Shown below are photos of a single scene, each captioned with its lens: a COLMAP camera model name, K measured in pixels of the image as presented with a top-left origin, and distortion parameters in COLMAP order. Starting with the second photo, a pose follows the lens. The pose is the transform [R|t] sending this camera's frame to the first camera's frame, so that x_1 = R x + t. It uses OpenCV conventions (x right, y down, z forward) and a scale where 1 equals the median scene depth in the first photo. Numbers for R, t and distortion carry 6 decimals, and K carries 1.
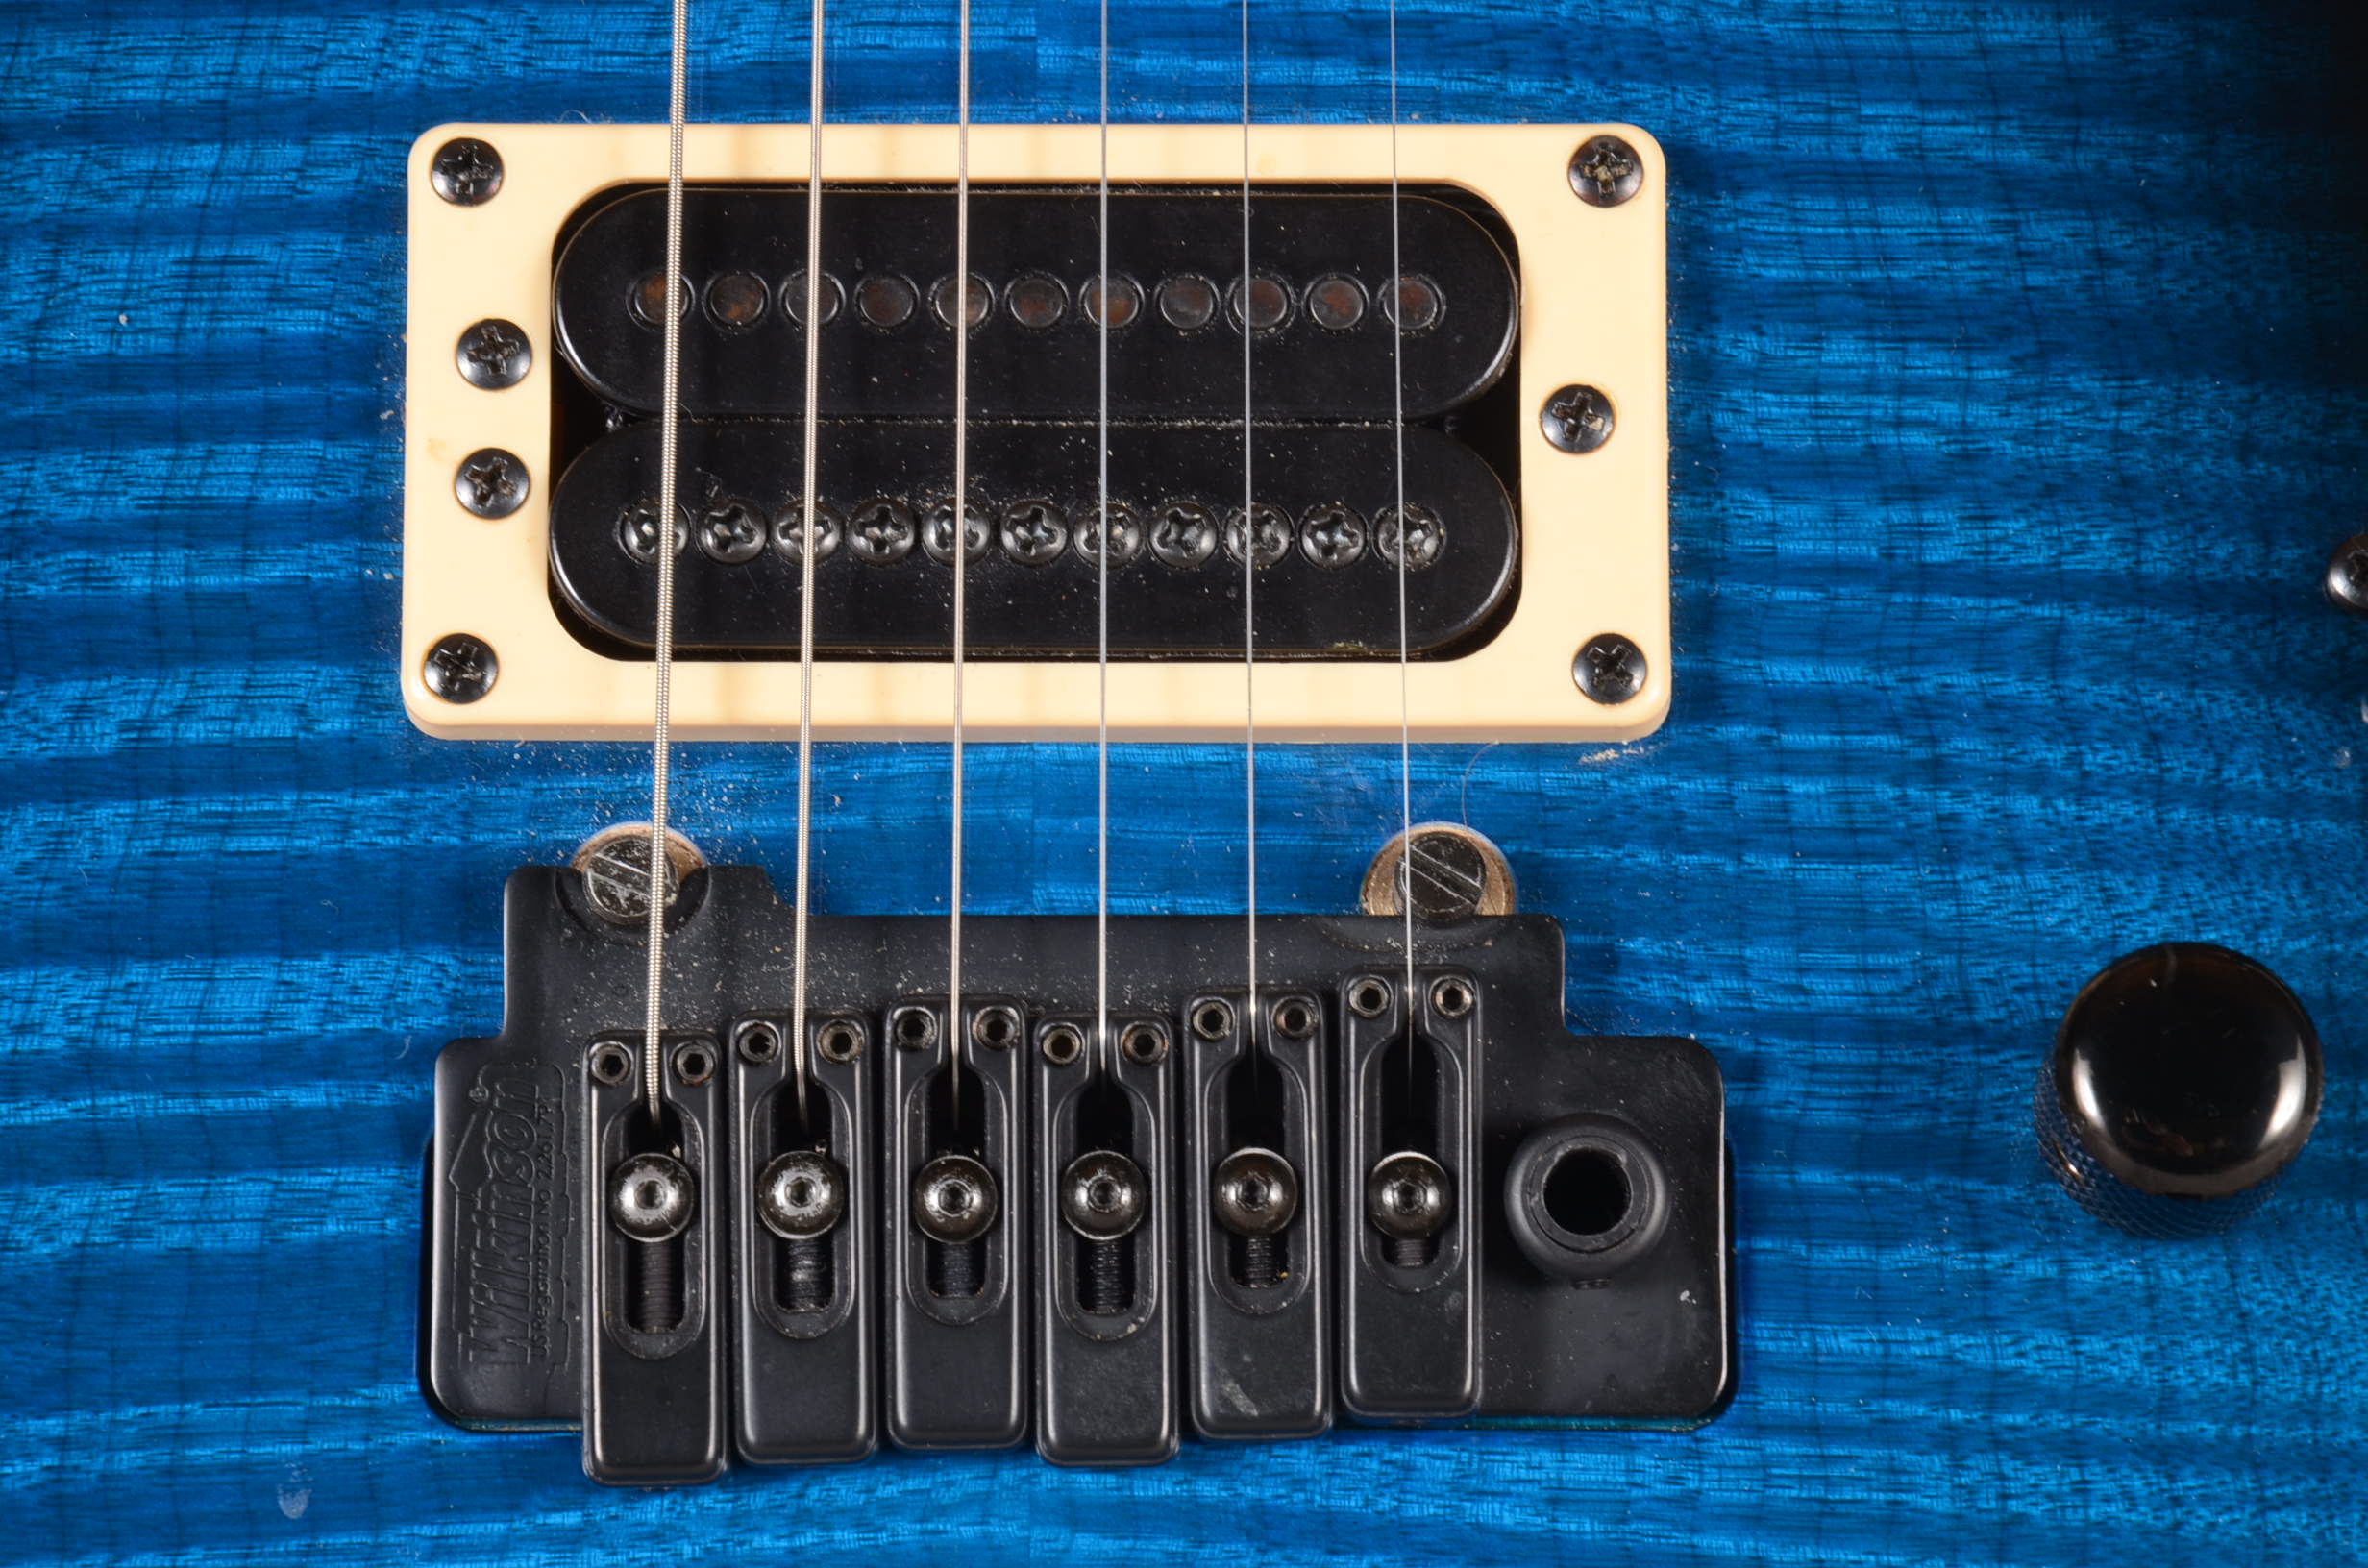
lens RADIAL K [[9558.4, 0, 1184.0], [0, 9558.4, 784.0], [0, 0, 1]] dist [0.914784, 1.924463]
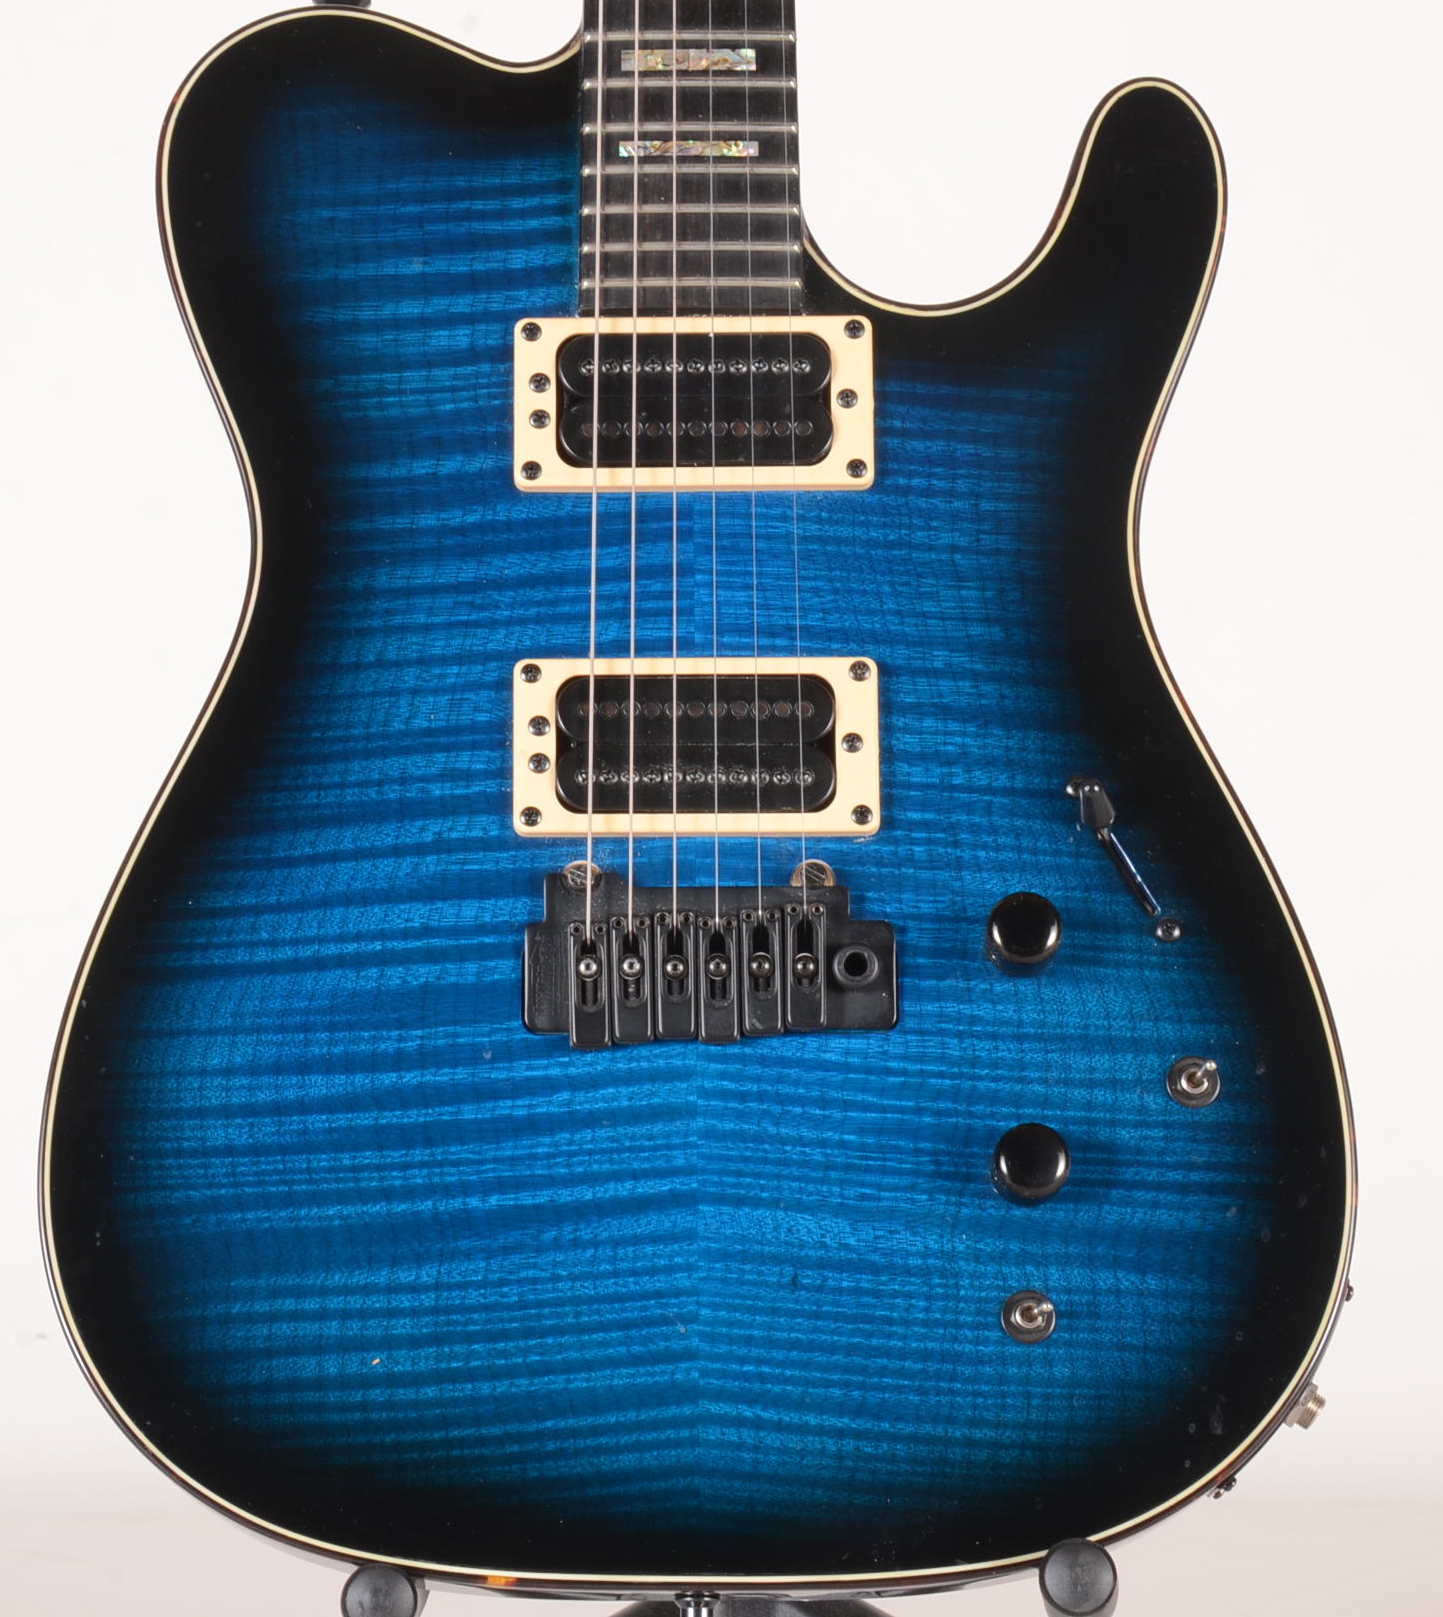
lens RADIAL K [[4785.8, 0, 721.5], [0, 4785.8, 808.5], [0, 0, 1]] dist [0.286500, 0.404528]
pose [[0.999931, -0.004804, 0.010741, -0.024935], [0.004936, 0.999913, -0.012260, 0.006645], [-0.010681, 0.012312, 0.999867, -0.730005]]
